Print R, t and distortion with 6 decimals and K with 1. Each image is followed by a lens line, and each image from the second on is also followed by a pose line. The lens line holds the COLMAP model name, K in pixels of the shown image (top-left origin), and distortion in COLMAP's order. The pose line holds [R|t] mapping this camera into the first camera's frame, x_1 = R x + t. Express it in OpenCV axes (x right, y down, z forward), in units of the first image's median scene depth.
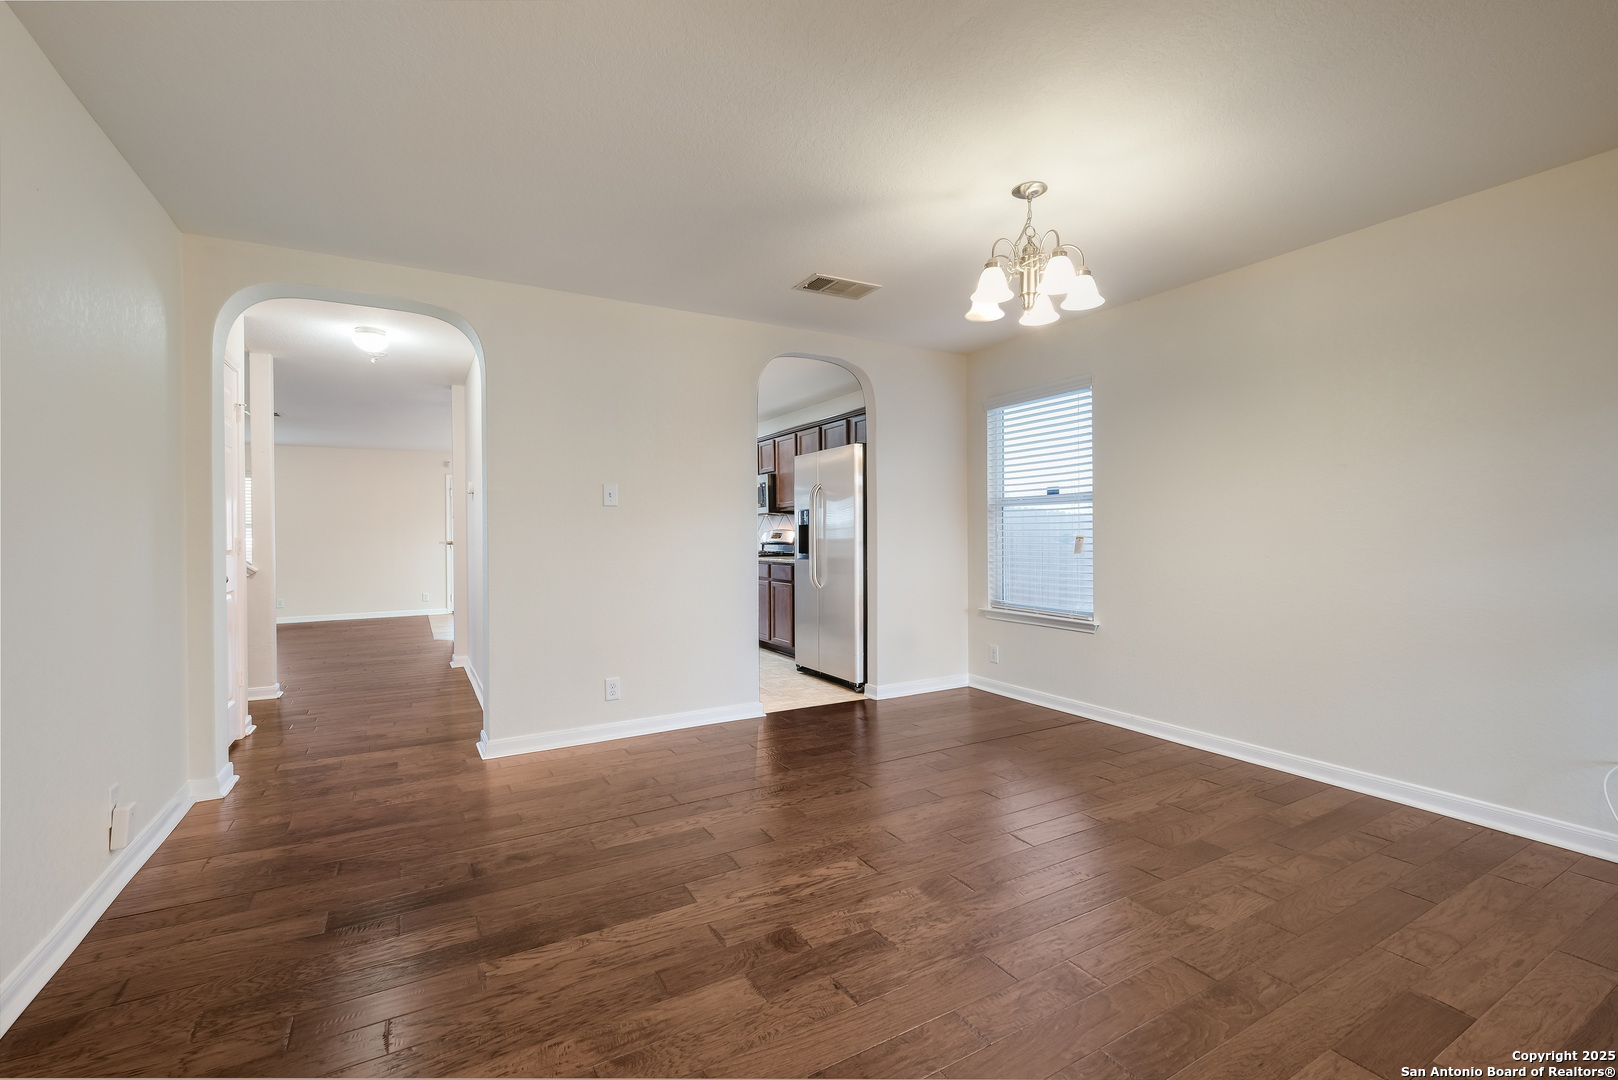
lens RADIAL K [[700.7, 0, 808.5], [0, 700.7, 535.6], [0, 0, 1]] dist [-0.000854, -0.000269]
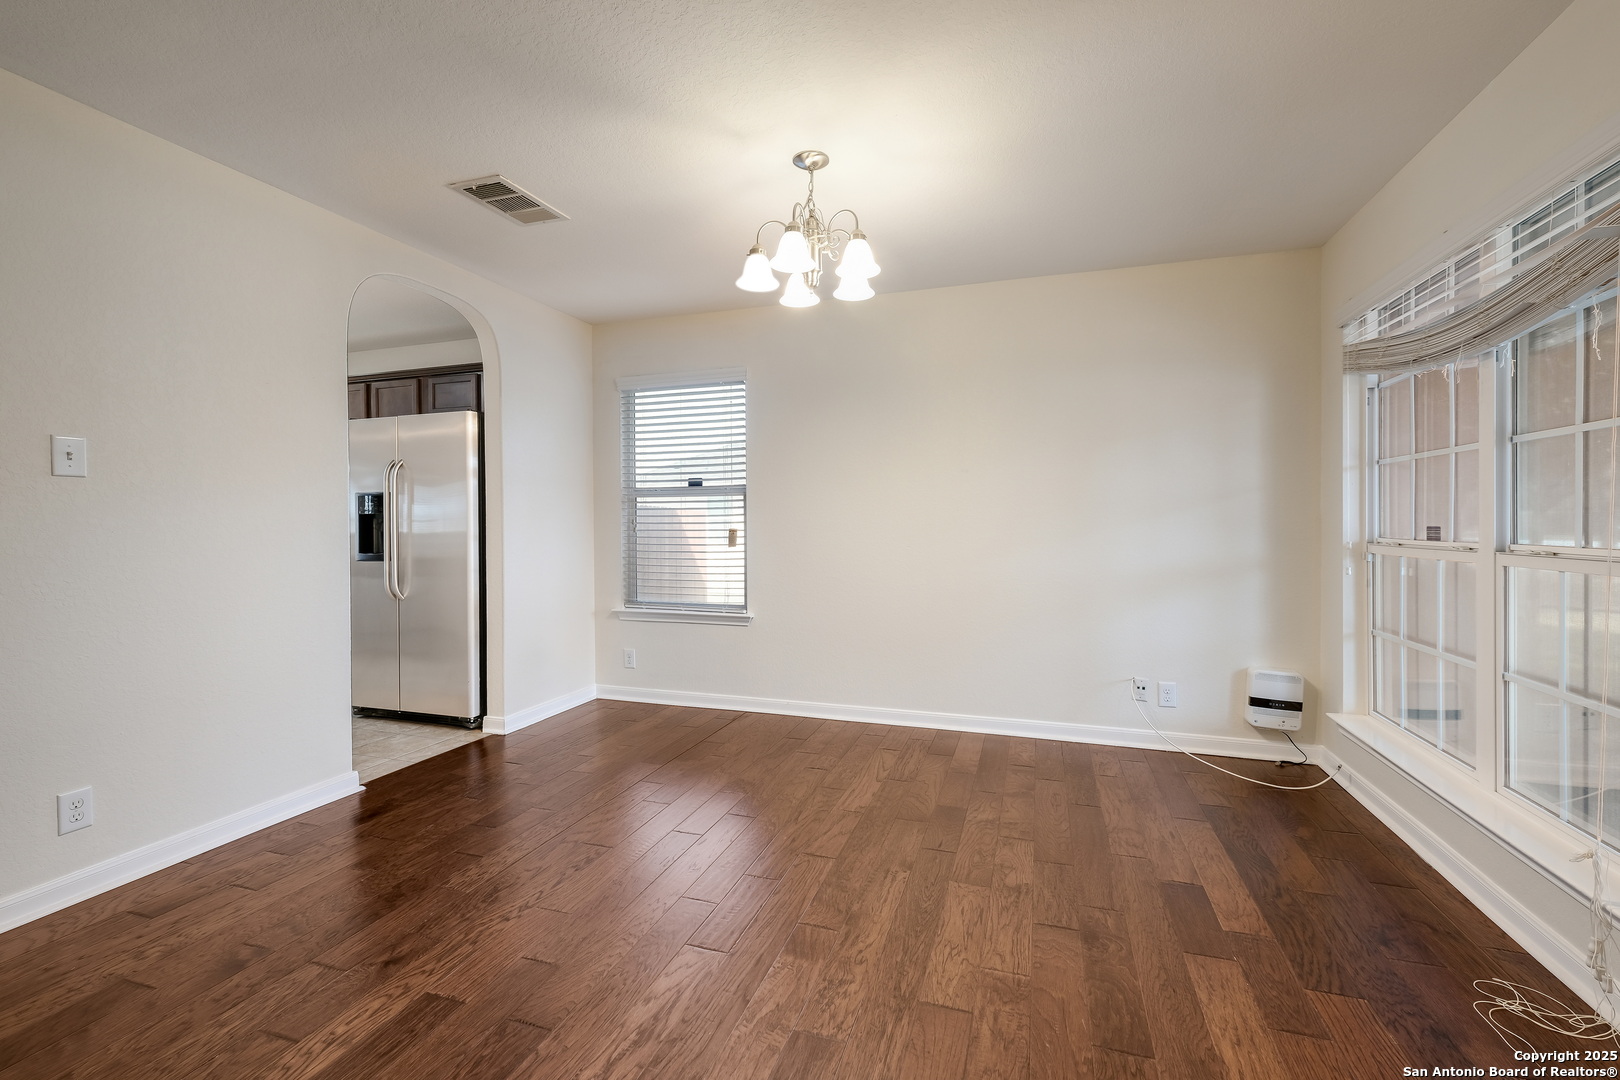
lens RADIAL K [[701.2, 0, 804.4], [0, 701.2, 529.1], [0, 0, 1]] dist [0.001386, -0.000641]
pose [[0.746622, -0.002013, 0.665245, -0.283169], [0.001241, 0.999998, 0.001633, -0.001156], [-0.665247, -0.000394, 0.746623, 0.272072]]
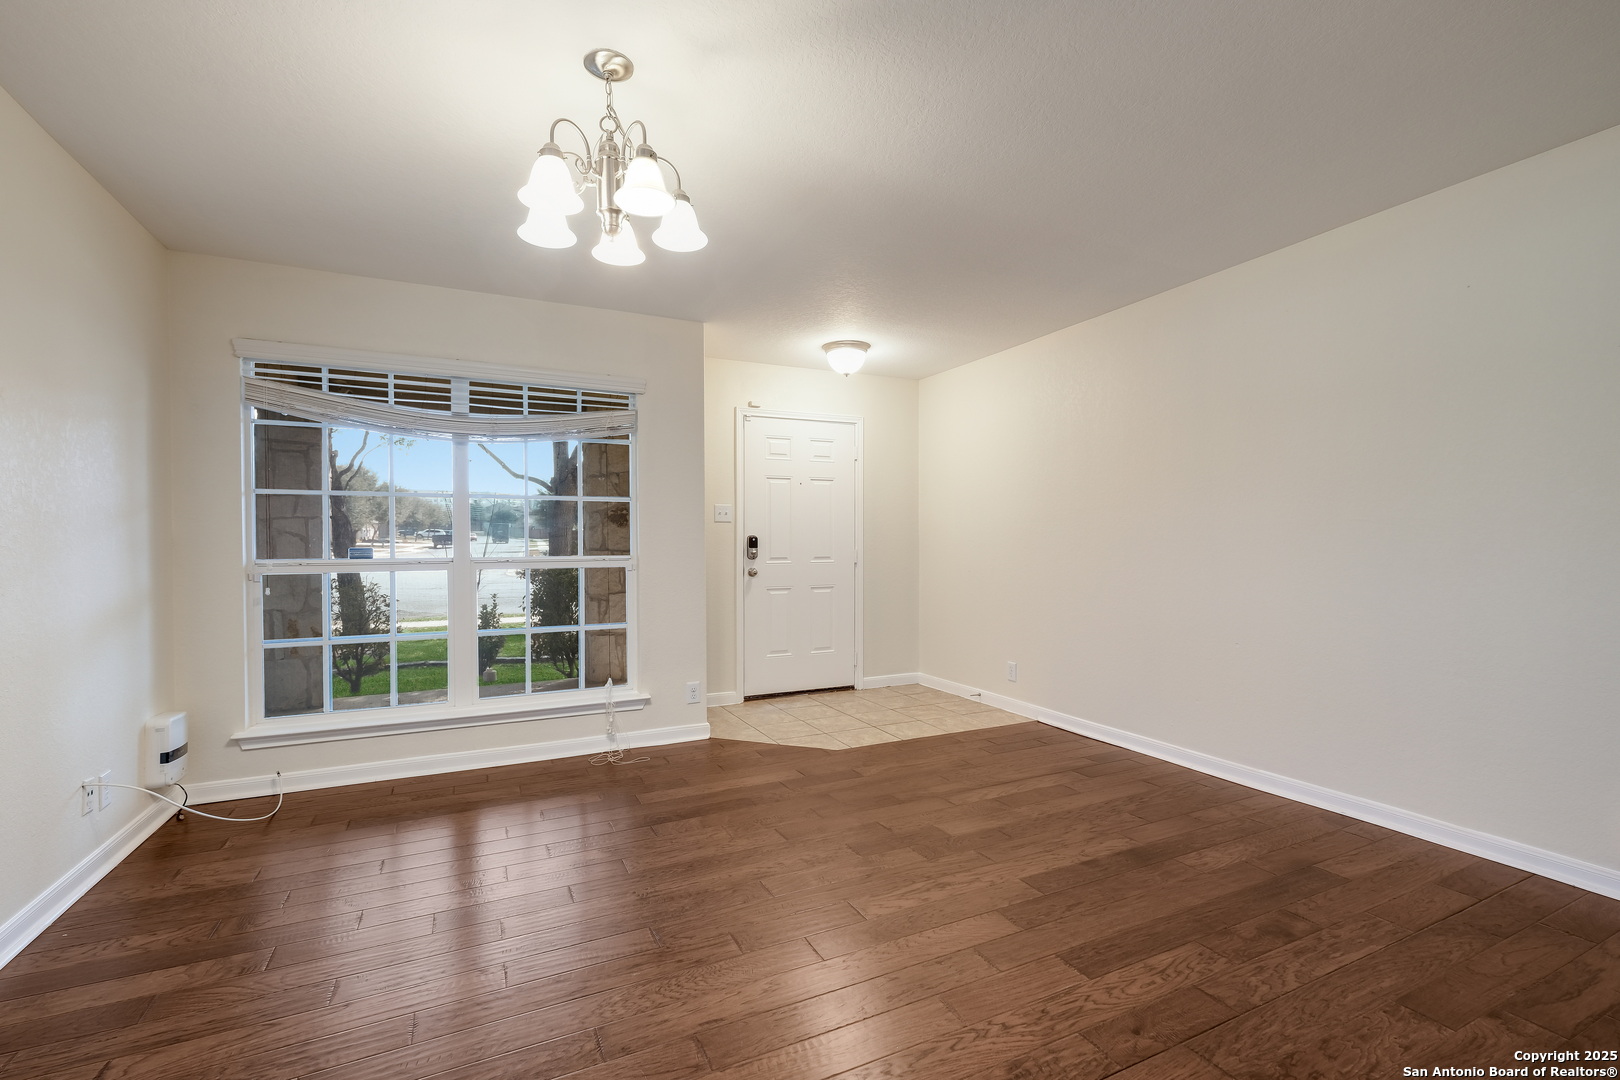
lens RADIAL K [[707.1, 0, 807.8], [0, 707.1, 538.8], [0, 0, 1]] dist [0.001292, -0.000222]
pose [[-0.997265, 0.010683, 0.073133, 0.059761], [0.010657, 0.999943, -0.000746, -0.007795], [-0.073137, 0.000035, -0.997322, 1.526995]]
